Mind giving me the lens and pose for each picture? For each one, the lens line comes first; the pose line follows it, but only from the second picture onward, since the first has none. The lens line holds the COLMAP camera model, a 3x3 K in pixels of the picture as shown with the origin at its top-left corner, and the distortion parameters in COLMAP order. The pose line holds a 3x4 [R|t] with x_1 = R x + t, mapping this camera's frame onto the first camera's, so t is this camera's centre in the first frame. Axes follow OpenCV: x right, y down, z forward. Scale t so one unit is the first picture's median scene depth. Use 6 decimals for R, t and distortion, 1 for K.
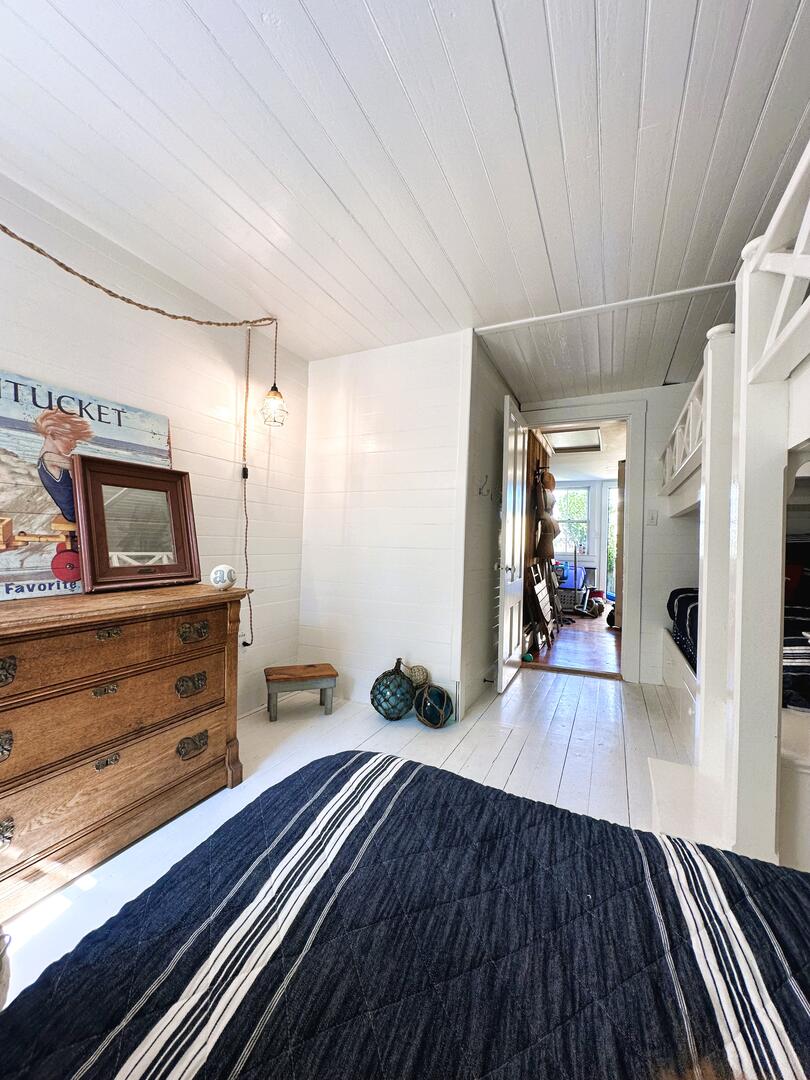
lens RADIAL K [[434.4, 0, 405.0], [0, 434.4, 540.0], [0, 0, 1]] dist [0.000643, 0.000244]
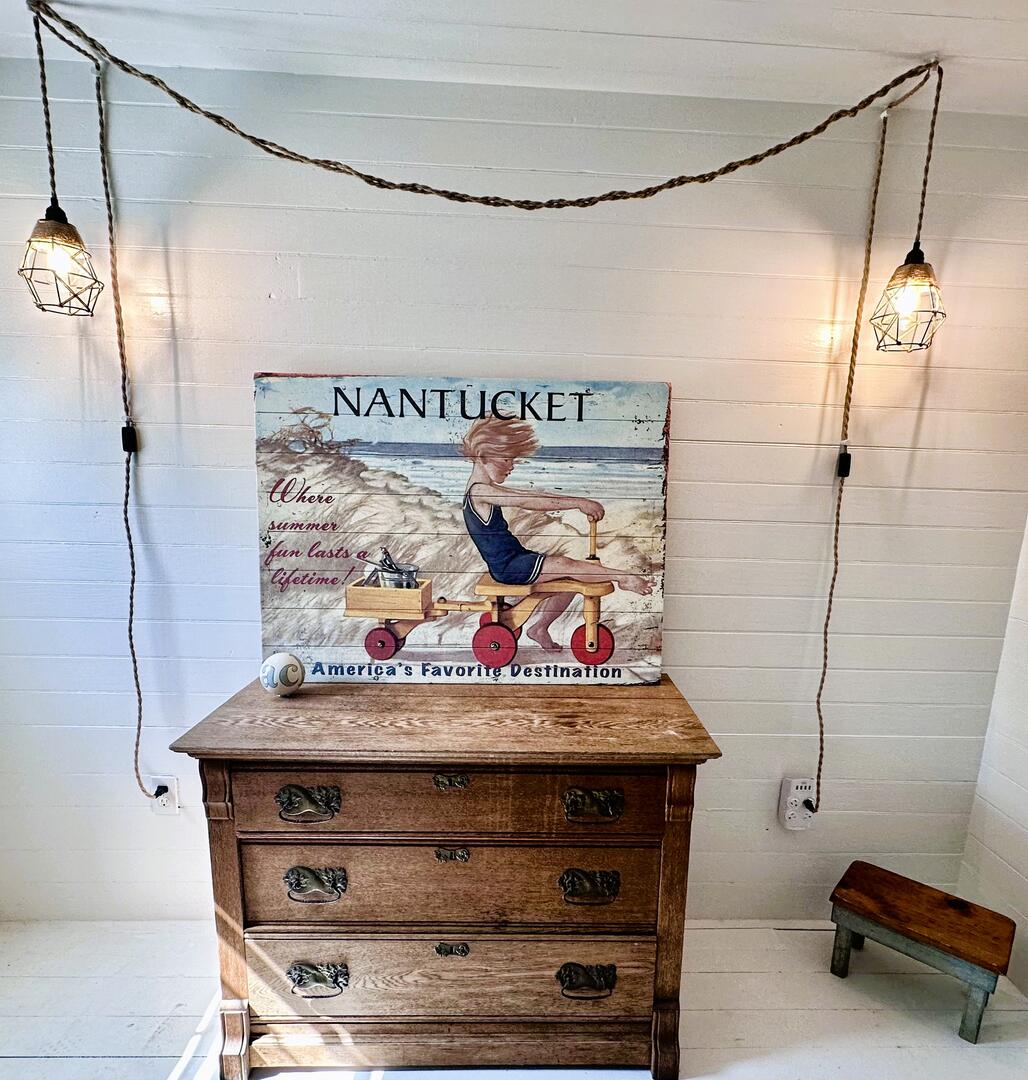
lens RADIAL K [[699.4, 0, 514.4], [0, 699.4, 608.9], [0, 0, 1]] dist [0.002286, -0.000283]
pose [[0.466291, 0.173179, -0.867515, 0.221209], [-0.014790, 0.982040, 0.188091, -0.215679], [0.884508, -0.074875, 0.460478, 0.518601]]
